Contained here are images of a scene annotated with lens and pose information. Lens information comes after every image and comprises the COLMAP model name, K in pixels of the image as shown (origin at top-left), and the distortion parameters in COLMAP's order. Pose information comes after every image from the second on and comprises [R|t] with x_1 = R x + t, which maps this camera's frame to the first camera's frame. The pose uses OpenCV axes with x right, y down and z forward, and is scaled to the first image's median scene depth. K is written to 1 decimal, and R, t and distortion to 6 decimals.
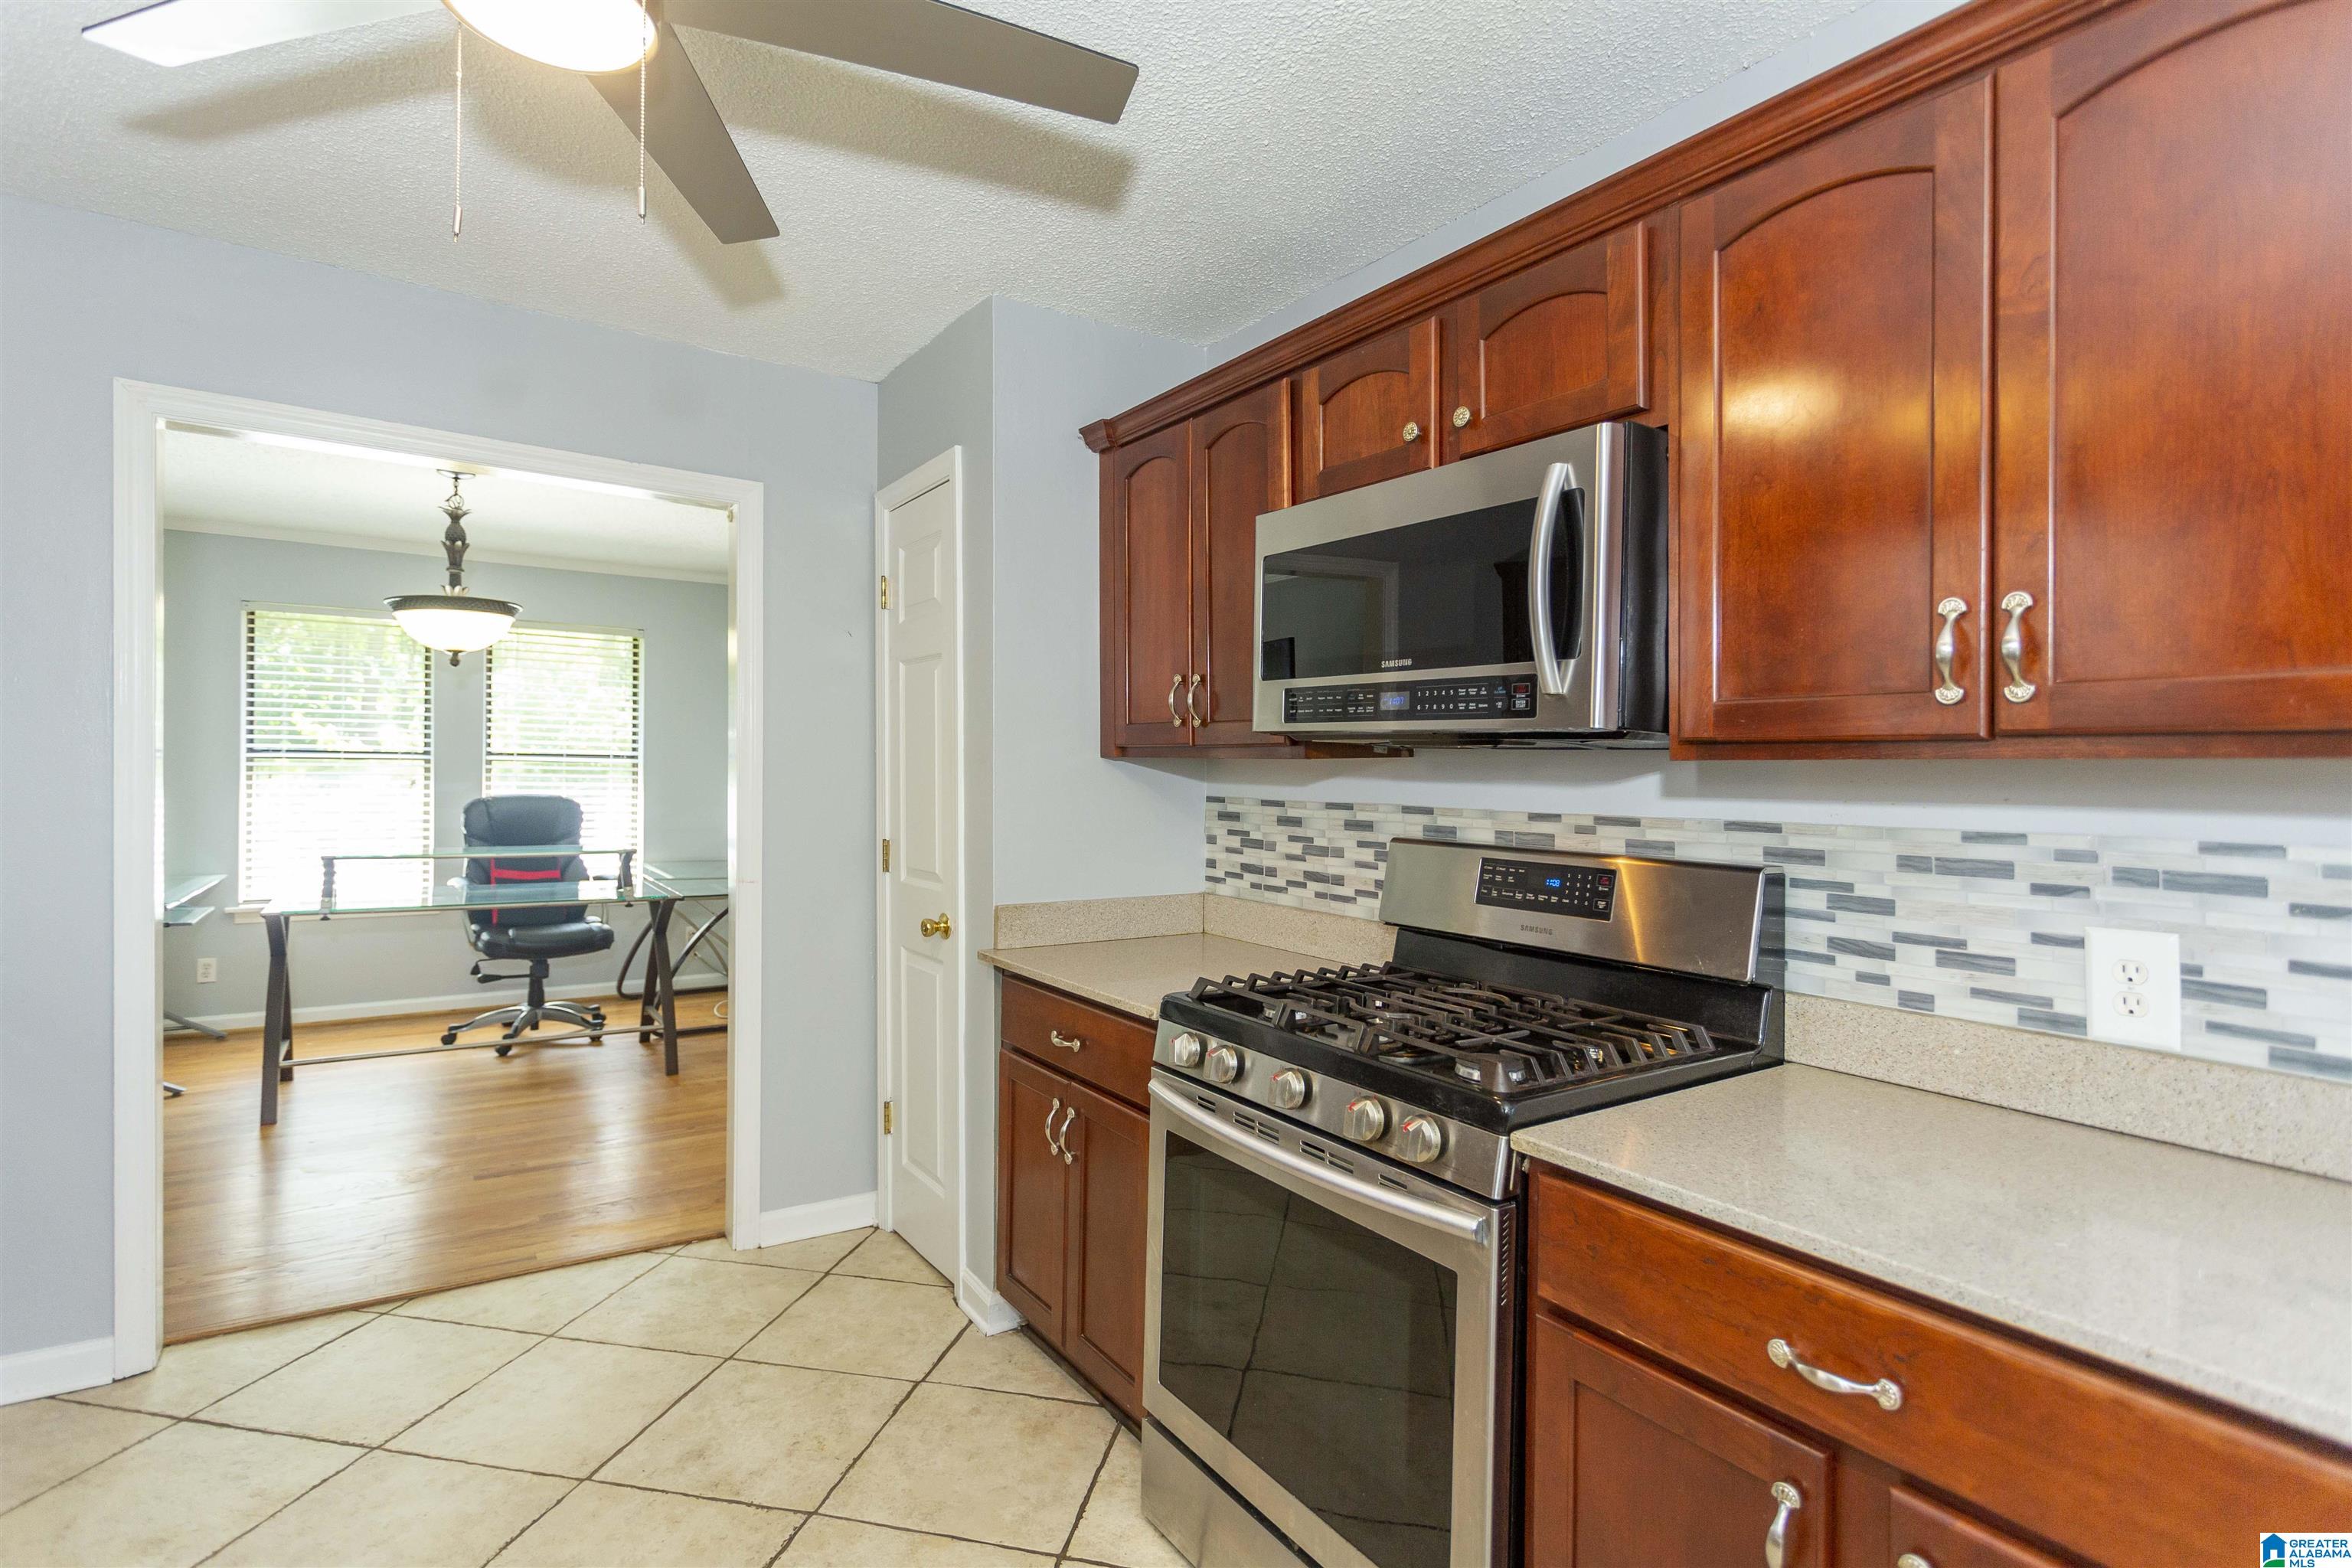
lens RADIAL K [[1136.4, 0, 1169.5], [0, 1136.4, 762.8], [0, 0, 1]] dist [-0.001235, 0.000589]
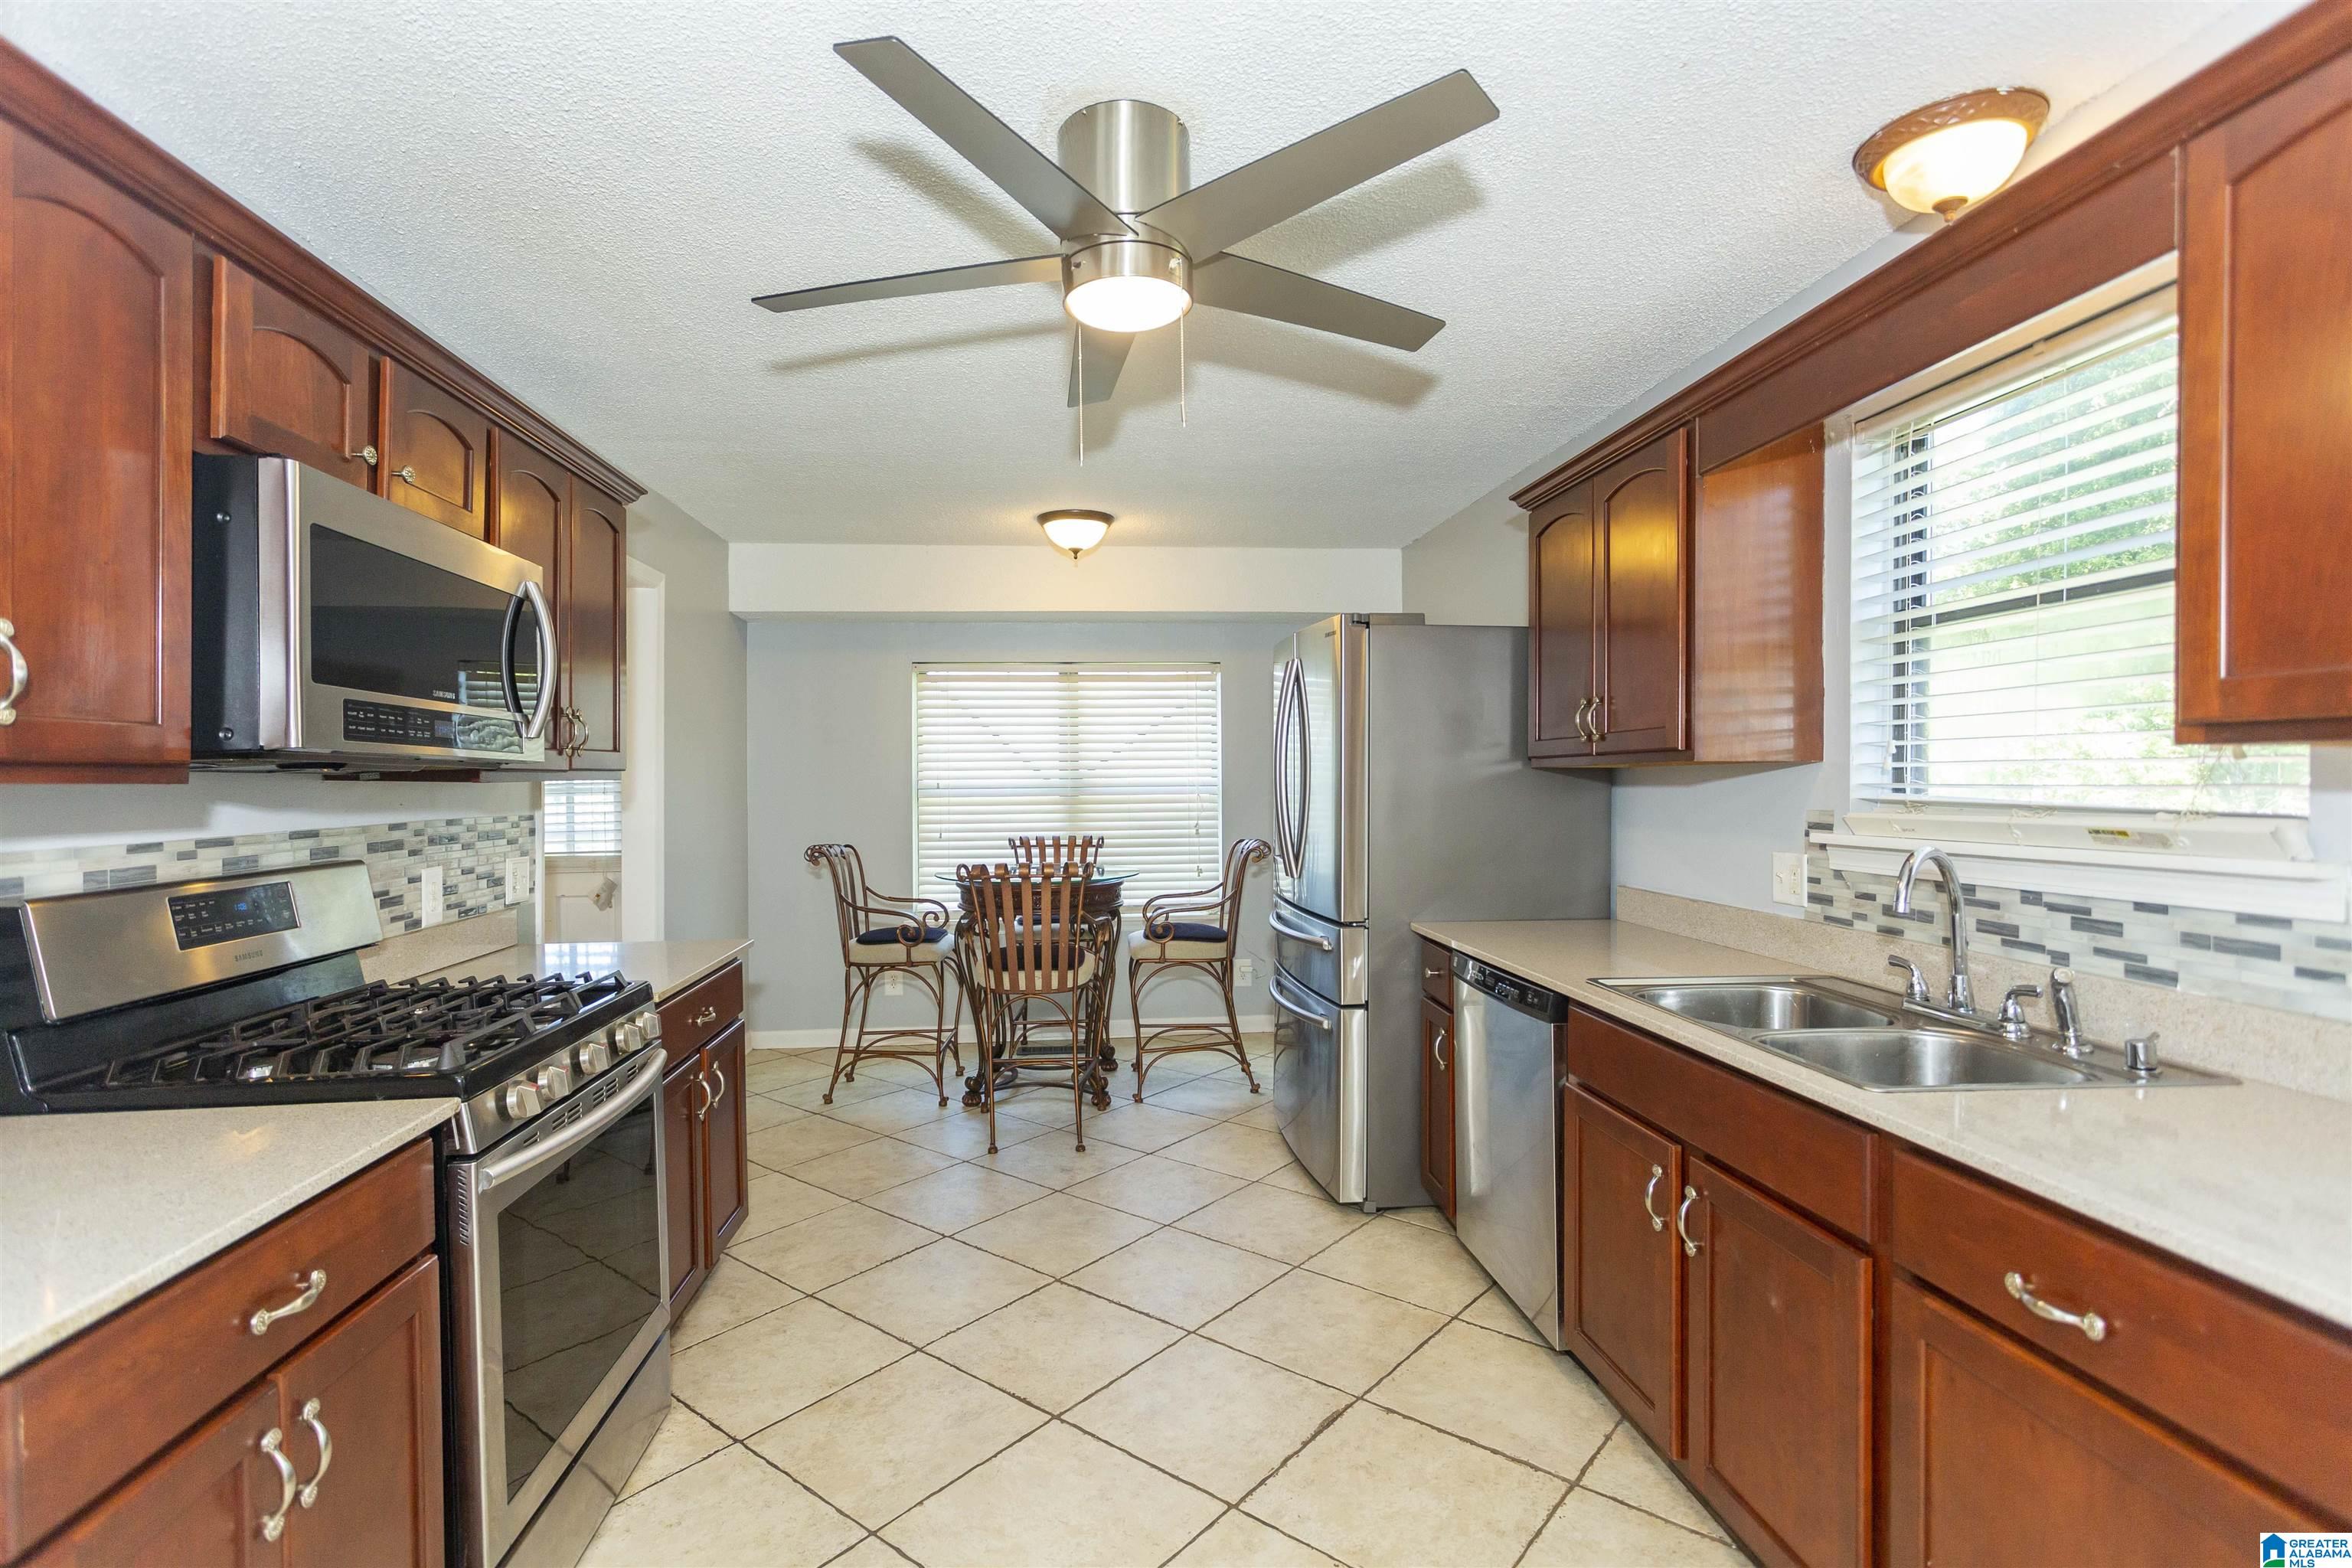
lens RADIAL K [[1111.2, 0, 1176.0], [0, 1111.2, 784.0], [0, 0, 1]] dist [0.003115, 0.000471]
pose [[-0.888118, -0.003955, 0.459598, -0.313121], [0.000264, 0.999958, 0.009116, -0.003965], [-0.459615, 0.008217, -0.888080, 0.558042]]
